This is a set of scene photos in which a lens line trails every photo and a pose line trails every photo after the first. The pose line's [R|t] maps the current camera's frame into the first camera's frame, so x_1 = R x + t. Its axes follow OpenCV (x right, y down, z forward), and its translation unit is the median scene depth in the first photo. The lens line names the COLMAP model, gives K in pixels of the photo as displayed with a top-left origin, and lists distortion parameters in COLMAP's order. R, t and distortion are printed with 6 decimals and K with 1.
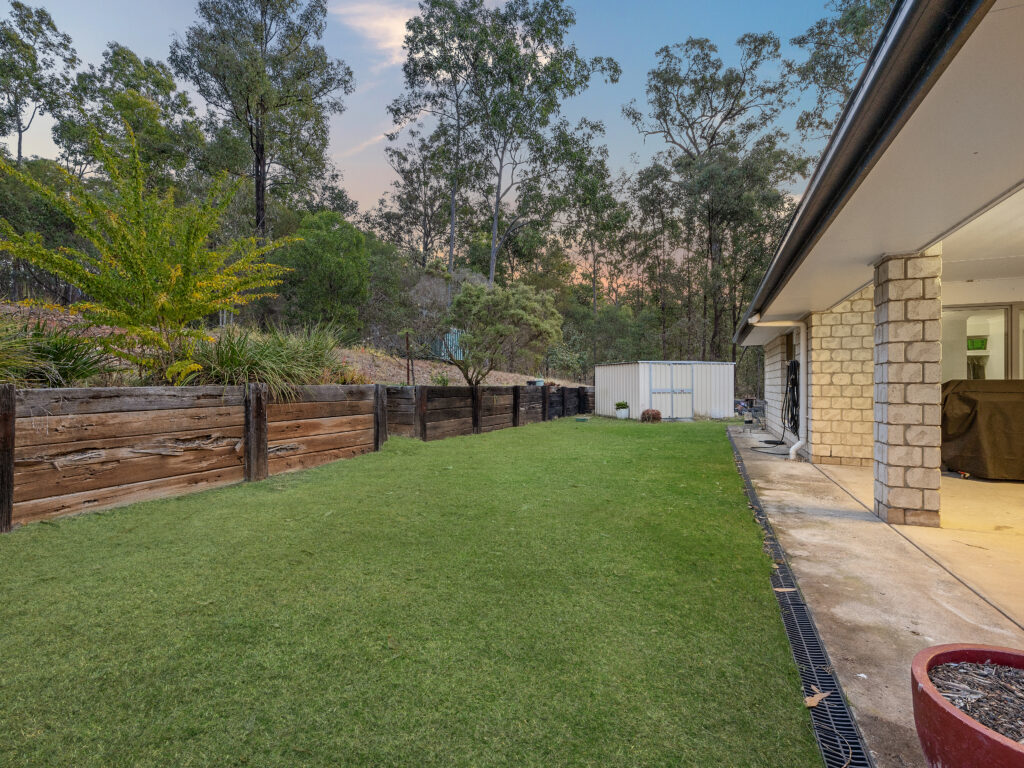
lens RADIAL K [[442.5, 0, 512.0], [0, 442.5, 384.0], [0, 0, 1]] dist [0.001630, -0.000028]
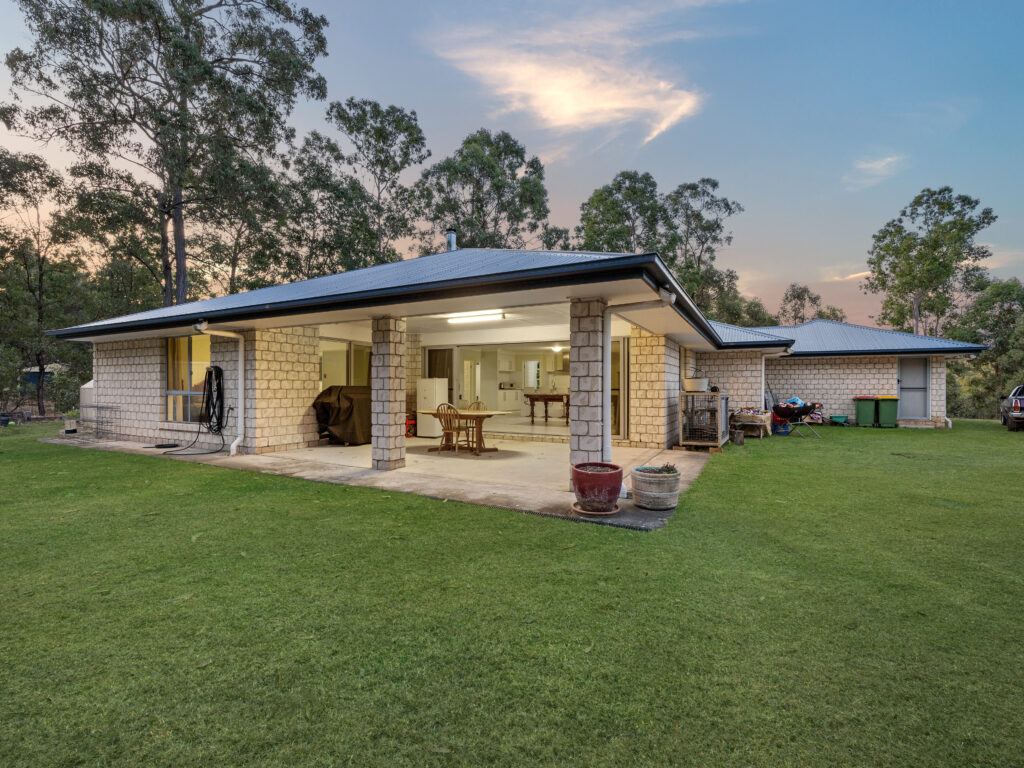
lens RADIAL K [[442.5, 0, 512.0], [0, 442.5, 384.0], [0, 0, 1]] dist [0.001630, -0.000028]
pose [[0.059234, 0.006758, 0.998221, -0.499040], [-0.007903, 0.999949, -0.006300, -0.010144], [-0.998213, -0.007516, 0.059285, 0.244197]]
